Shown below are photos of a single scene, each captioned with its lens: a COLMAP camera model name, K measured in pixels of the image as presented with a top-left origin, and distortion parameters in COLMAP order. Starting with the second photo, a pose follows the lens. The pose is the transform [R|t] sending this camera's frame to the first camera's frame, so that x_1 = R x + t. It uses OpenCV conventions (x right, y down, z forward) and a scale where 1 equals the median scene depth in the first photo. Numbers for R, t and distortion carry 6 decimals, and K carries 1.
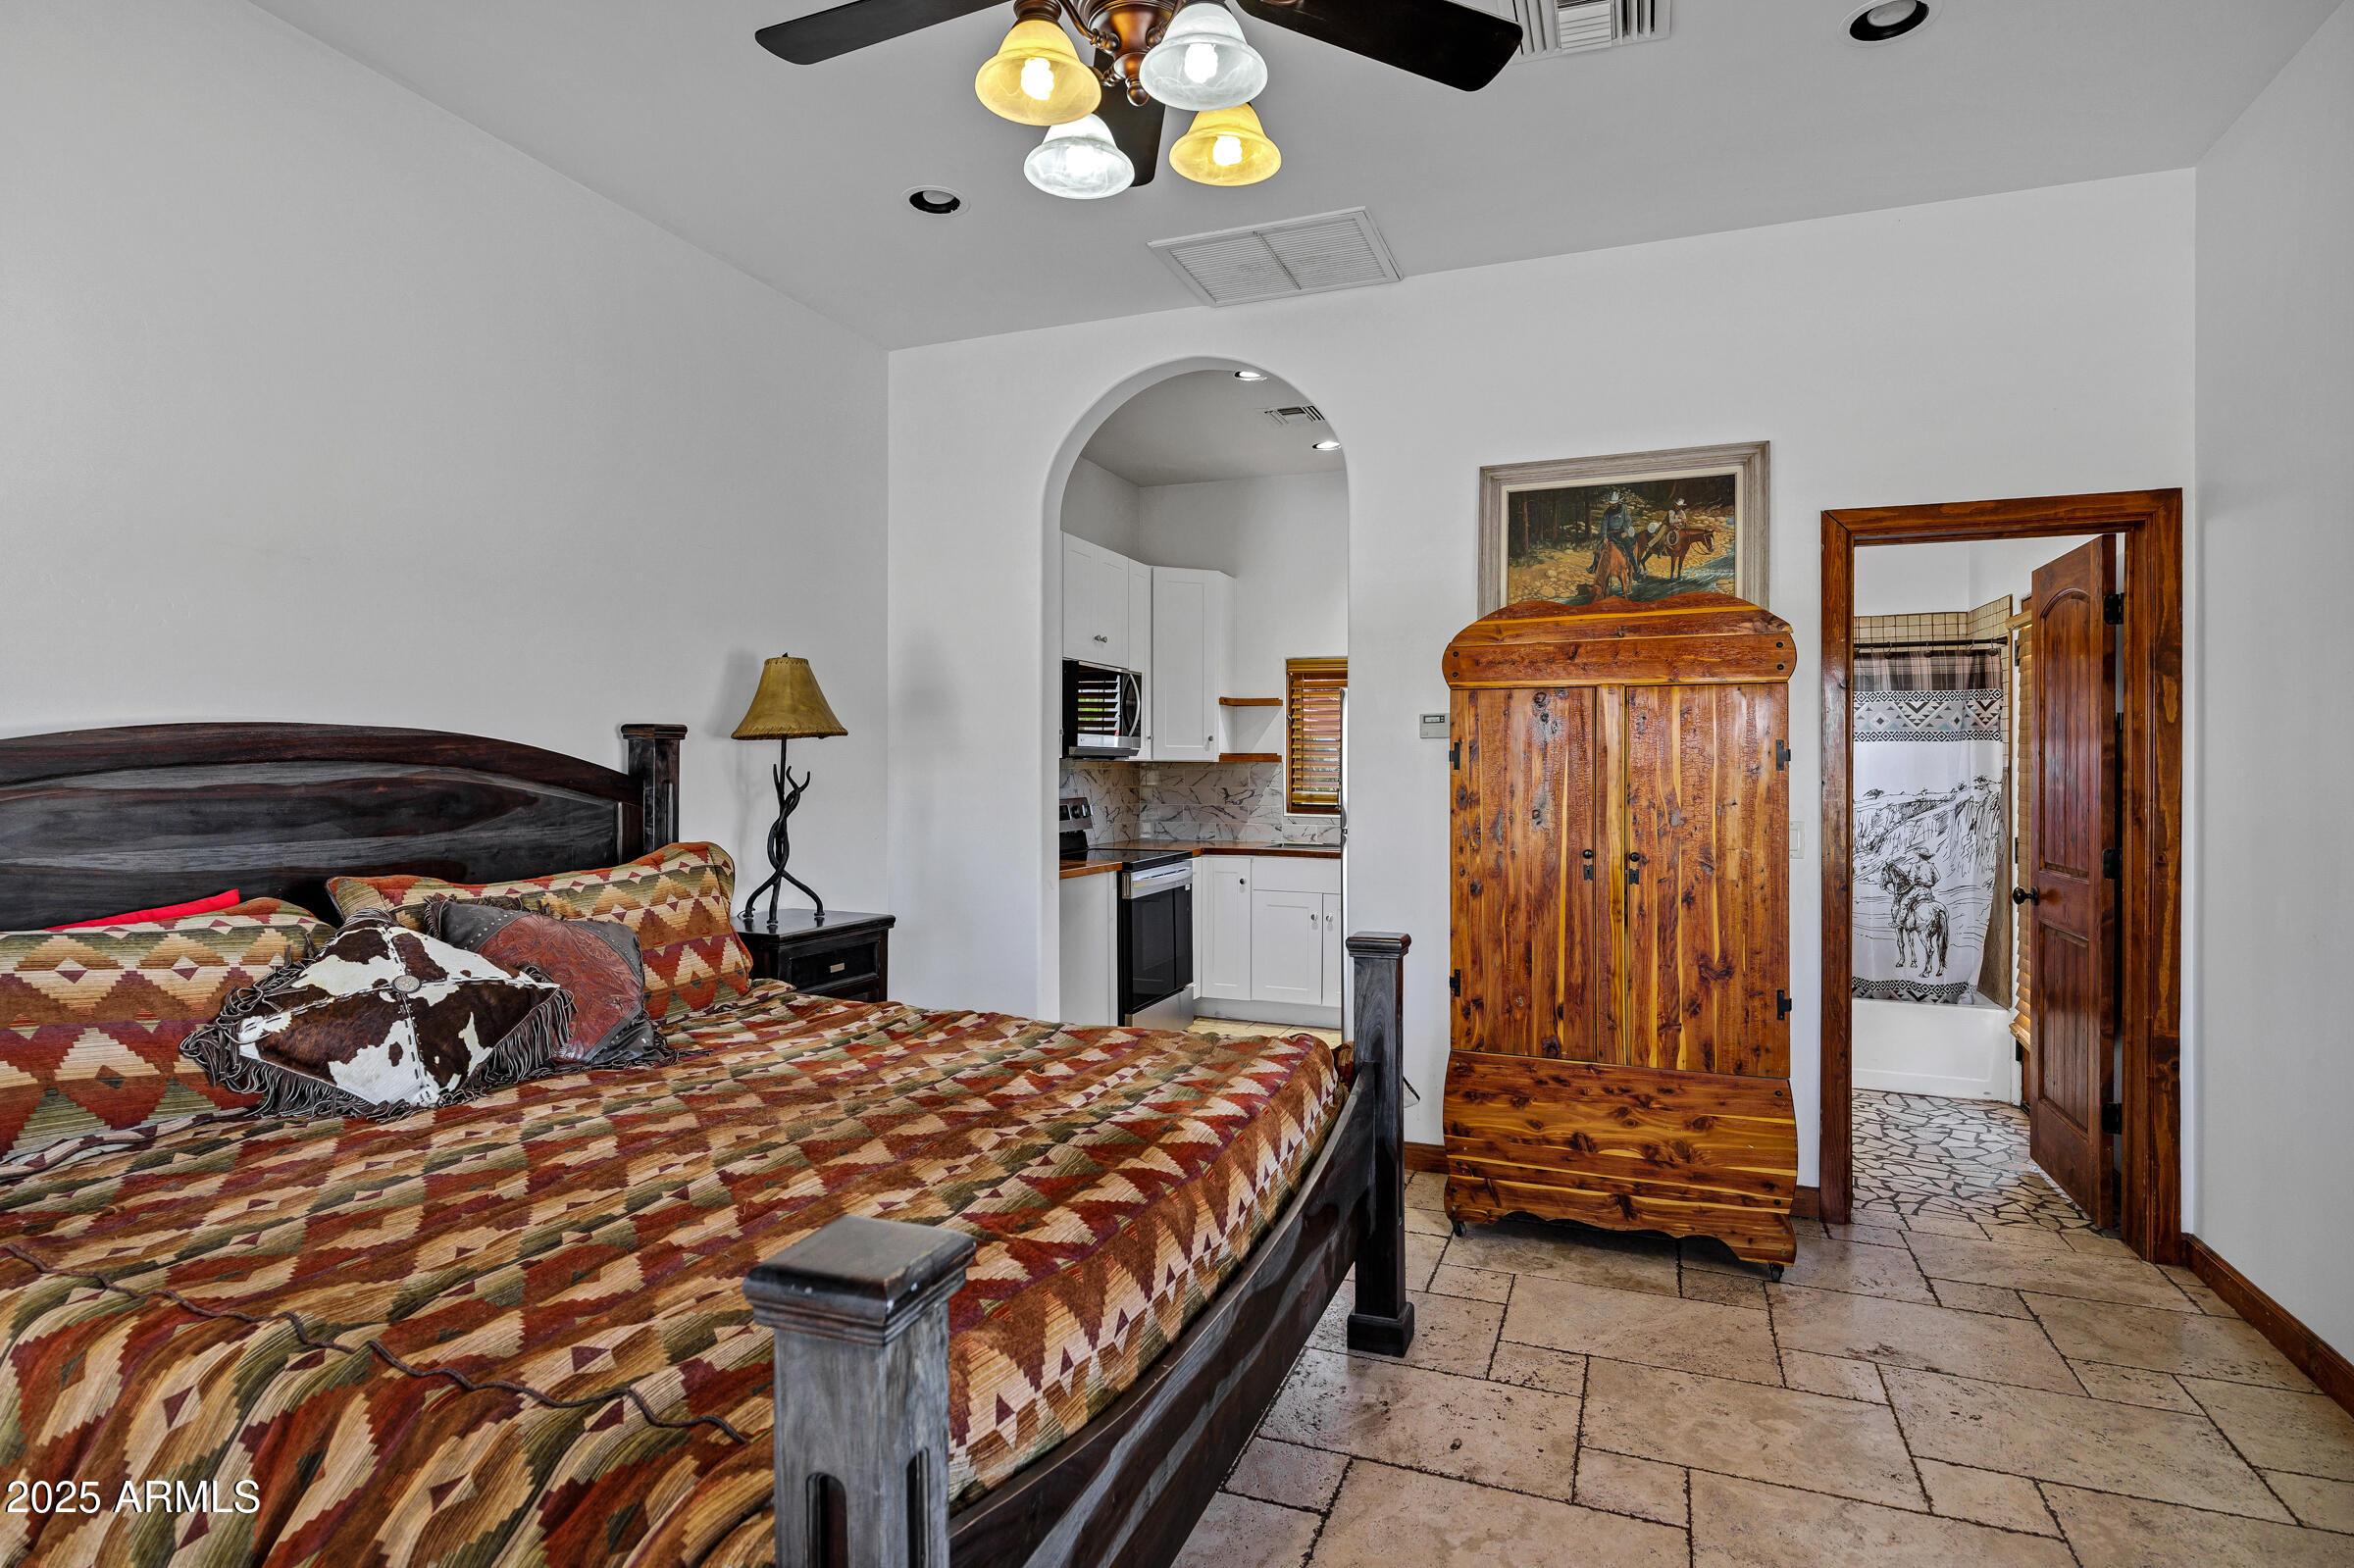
lens RADIAL K [[1218.1, 0, 1175.9], [0, 1218.1, 774.3], [0, 0, 1]] dist [-0.003410, -0.000996]
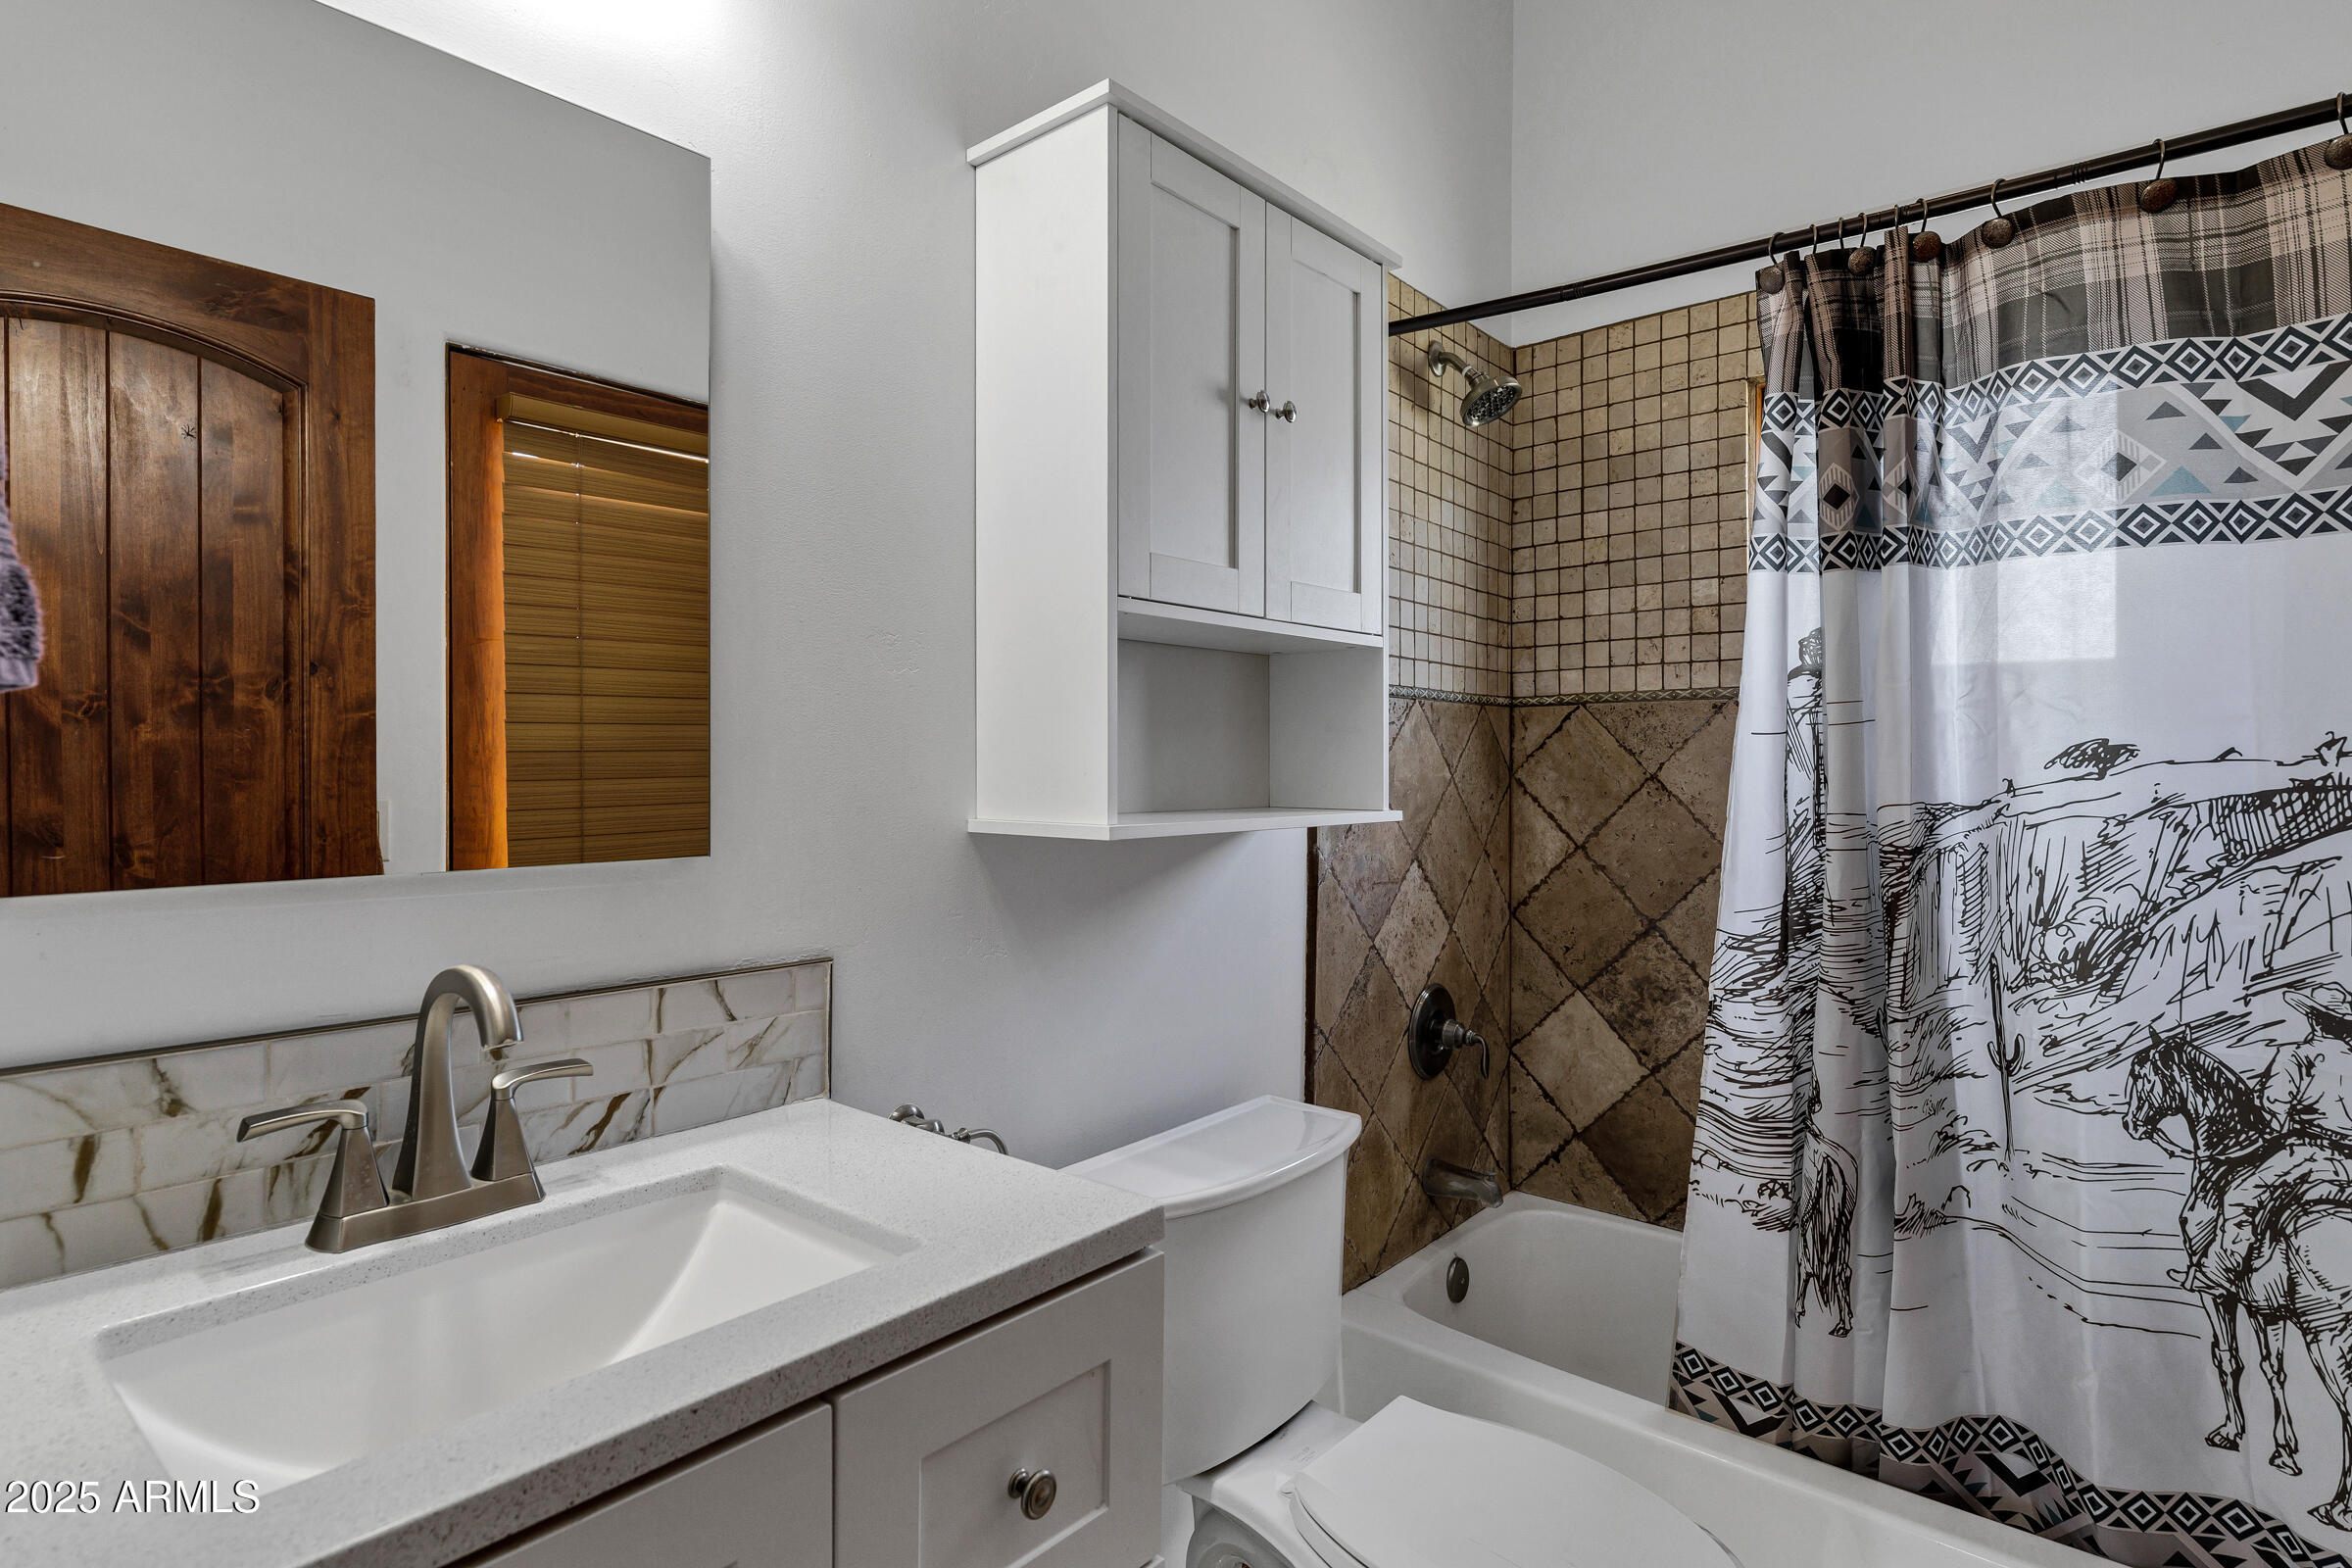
lens RADIAL K [[1217.2, 0, 1178.9], [0, 1217.2, 771.2], [0, 0, 1]] dist [-0.003410, -0.000996]
pose [[0.945863, -0.000422, -0.324566, 0.475964], [0.000429, 1.000000, -0.000051, 0.018737], [0.324566, -0.000091, 0.945863, 0.699145]]
